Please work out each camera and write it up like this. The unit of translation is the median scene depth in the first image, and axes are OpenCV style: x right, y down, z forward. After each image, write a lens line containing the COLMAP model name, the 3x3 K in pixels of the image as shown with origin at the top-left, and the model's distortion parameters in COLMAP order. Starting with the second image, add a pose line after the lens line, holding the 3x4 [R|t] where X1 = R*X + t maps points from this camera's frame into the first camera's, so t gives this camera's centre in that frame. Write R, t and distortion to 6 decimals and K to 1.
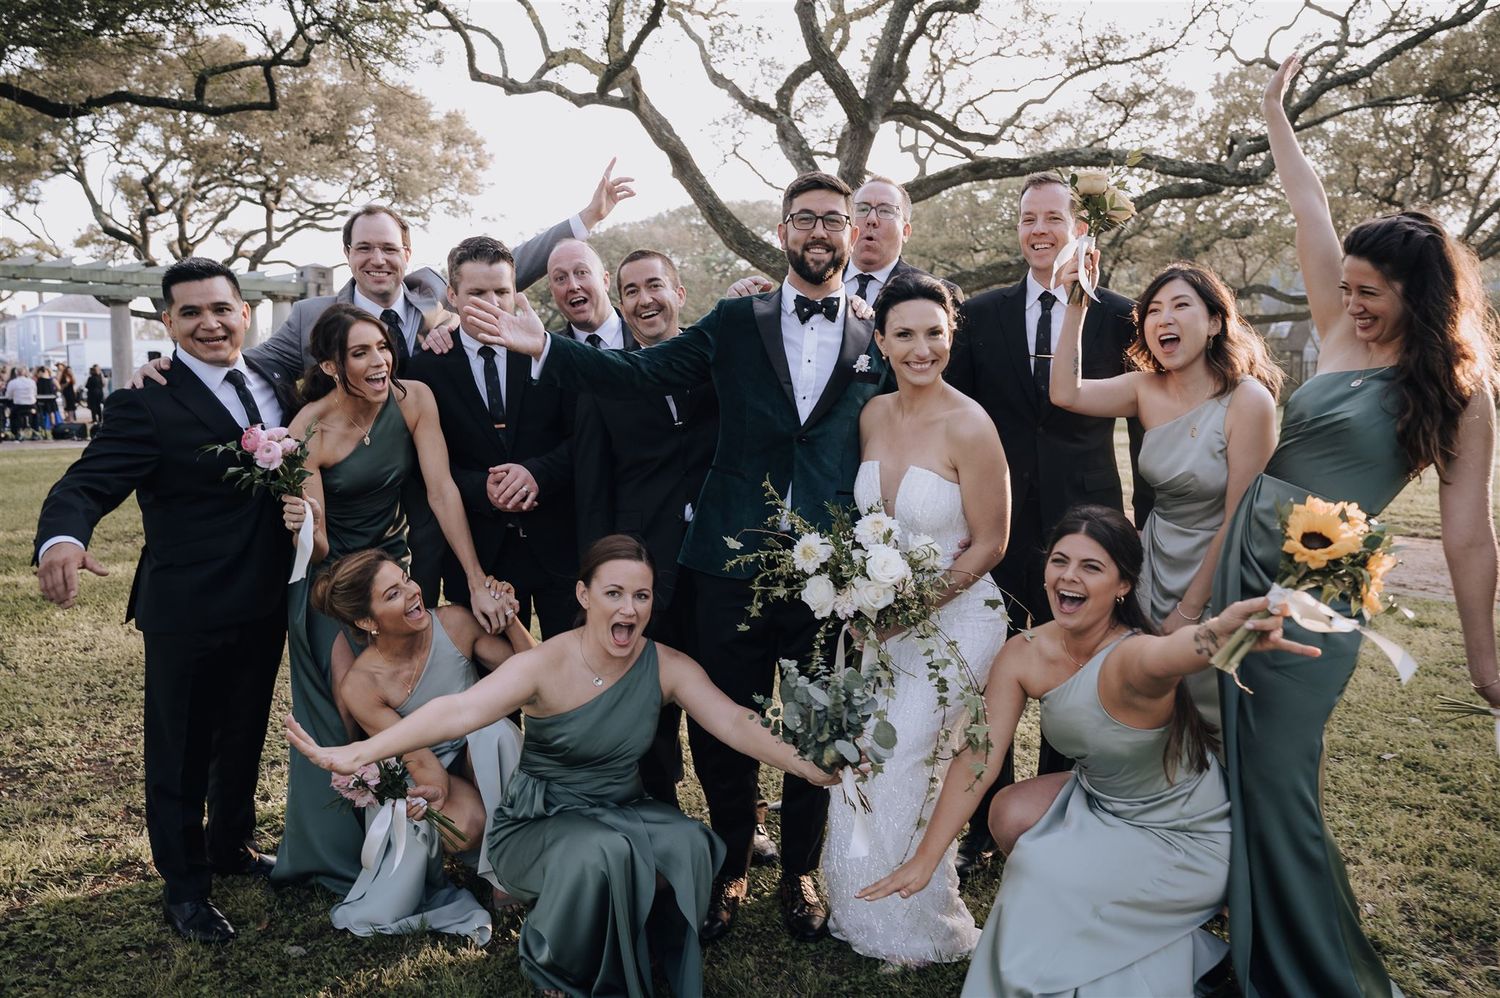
lens RADIAL K [[1199.0, 0, 756.4], [0, 1199.0, 494.0], [0, 0, 1]] dist [-0.008650, 0.000941]
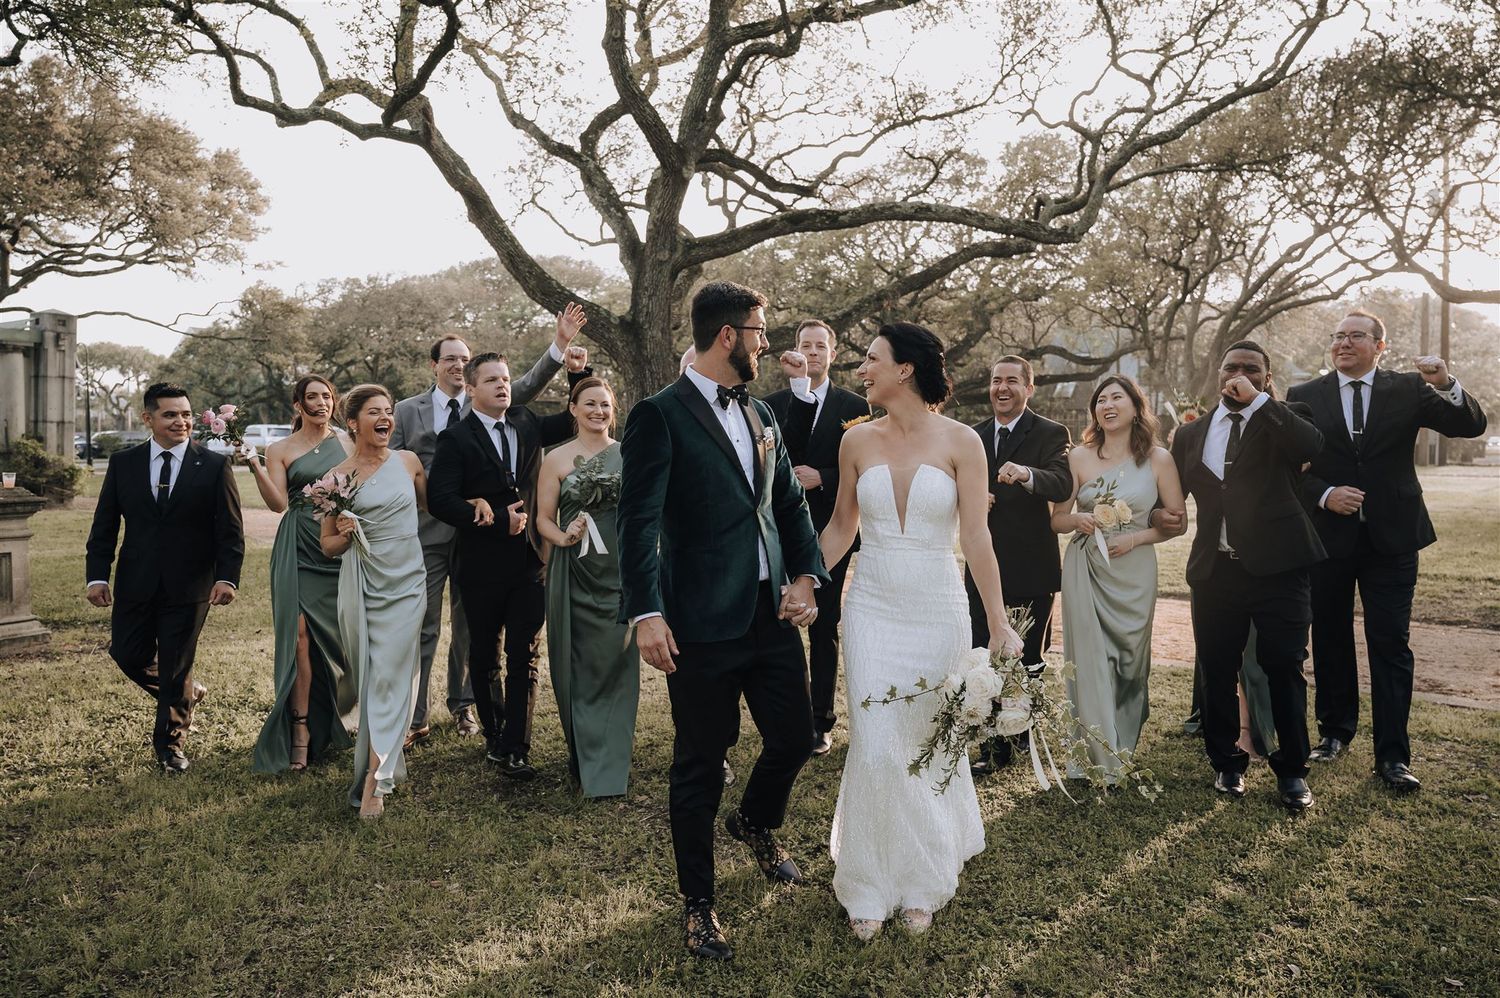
lens RADIAL K [[1199.0, 0, 756.4], [0, 1199.0, 494.0], [0, 0, 1]] dist [-0.008650, 0.000941]
pose [[0.985943, -0.009893, 0.166787, -0.007110], [0.017844, 0.998771, -0.046245, -0.008303], [-0.166125, 0.048572, 0.984908, 0.064695]]
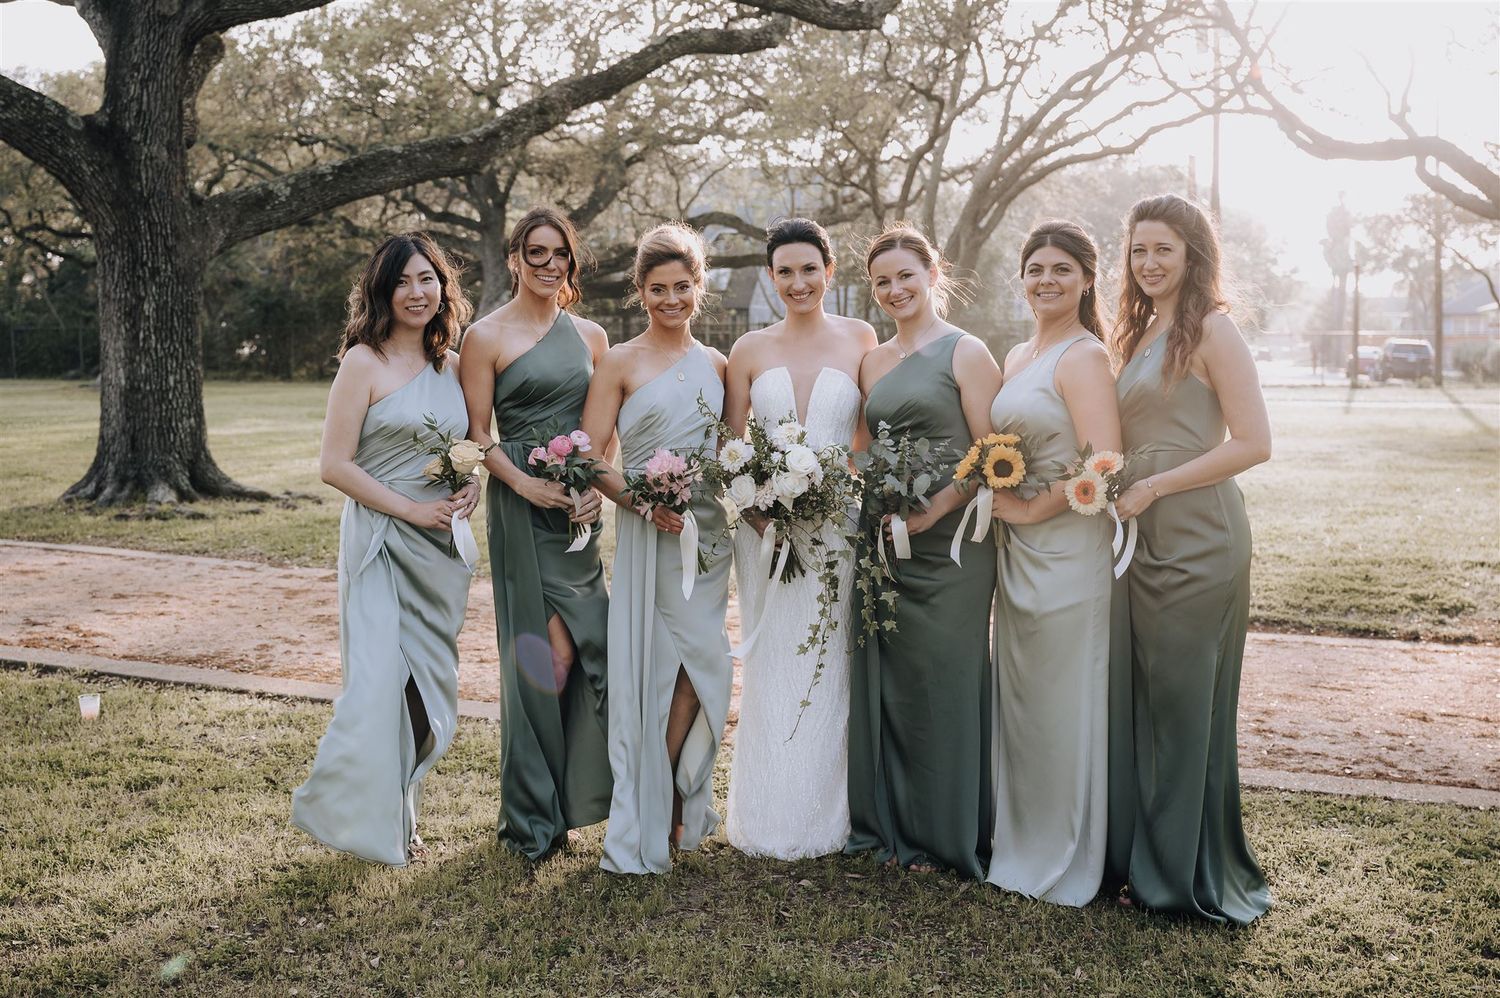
lens RADIAL K [[1689.1, 0, 750.0], [0, 1689.1, 499.0], [0, 0, 1]] dist [0.007484, 0.016394]
pose [[0.891371, -0.038789, 0.451612, -0.030031], [0.041332, 0.999136, 0.004237, -0.021573], [-0.451387, 0.014889, 0.892204, 0.221647]]
